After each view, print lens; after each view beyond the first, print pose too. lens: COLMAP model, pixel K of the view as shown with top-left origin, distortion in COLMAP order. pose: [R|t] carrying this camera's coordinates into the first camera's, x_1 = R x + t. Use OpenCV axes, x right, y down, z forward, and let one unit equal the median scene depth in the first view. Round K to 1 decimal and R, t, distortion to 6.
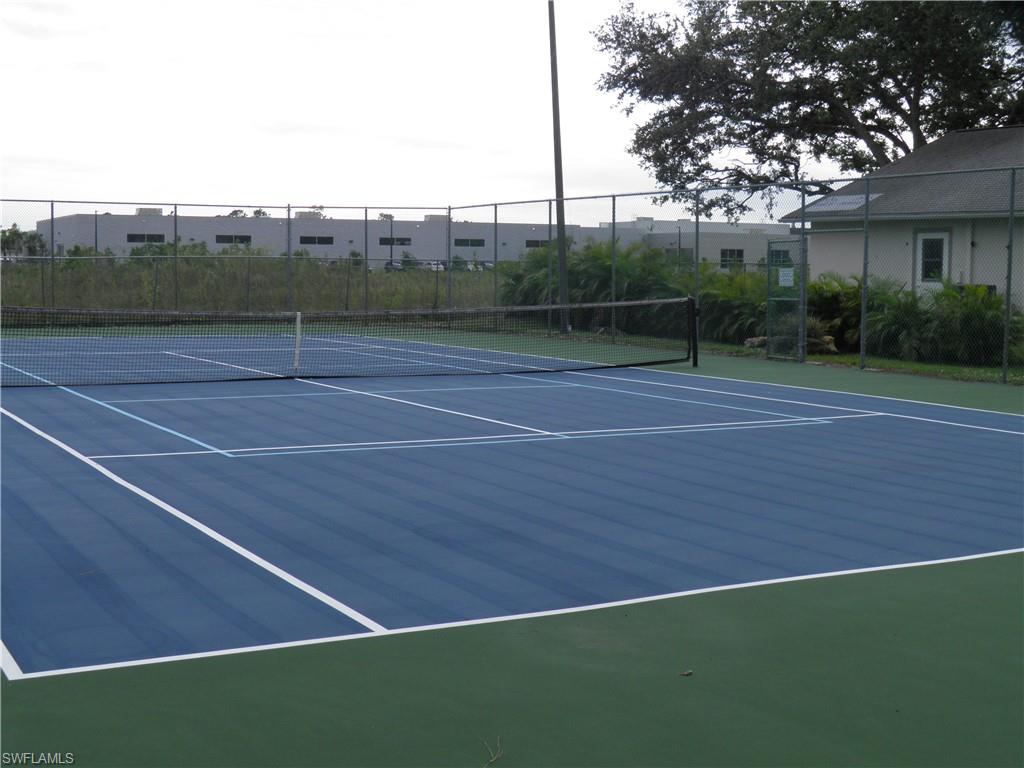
lens RADIAL K [[1308.1, 0, 510.1], [0, 1308.1, 384.8], [0, 0, 1]] dist [-0.083757, 0.000000]
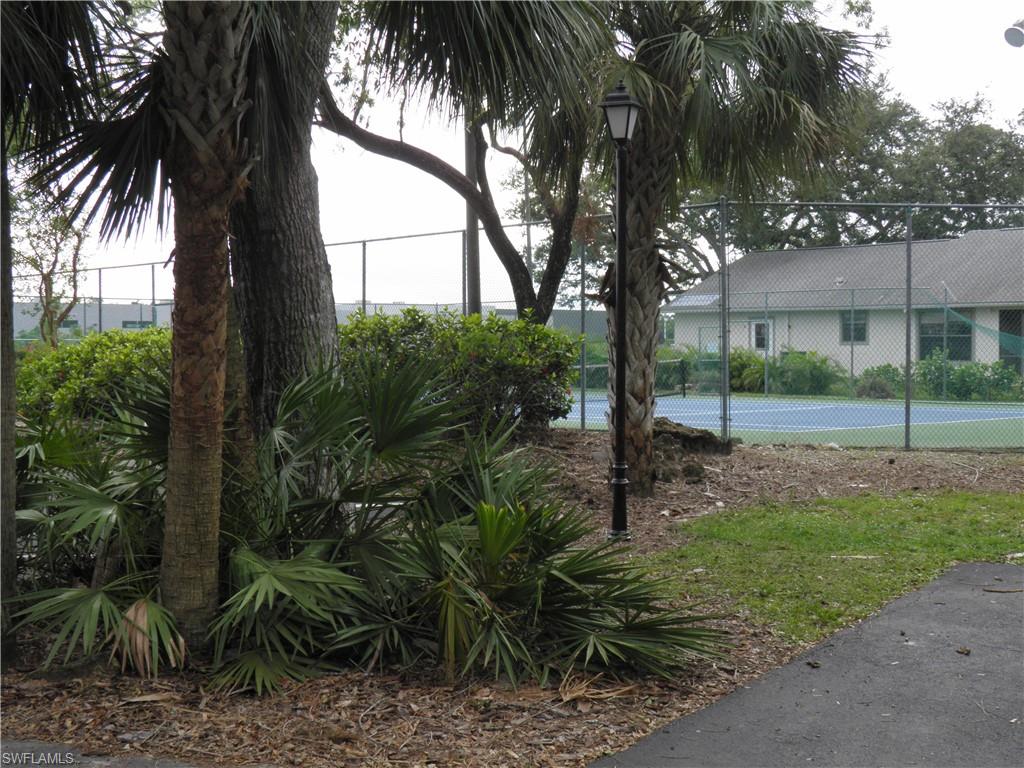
lens RADIAL K [[1308.1, 0, 513.4], [0, 1308.1, 382.4], [0, 0, 1]] dist [-0.083757, 0.000000]
pose [[0.949225, -0.018315, 0.314063, -0.478844], [0.037323, 0.997810, -0.054616, 0.038455], [-0.312375, 0.063564, 0.947830, -0.442125]]
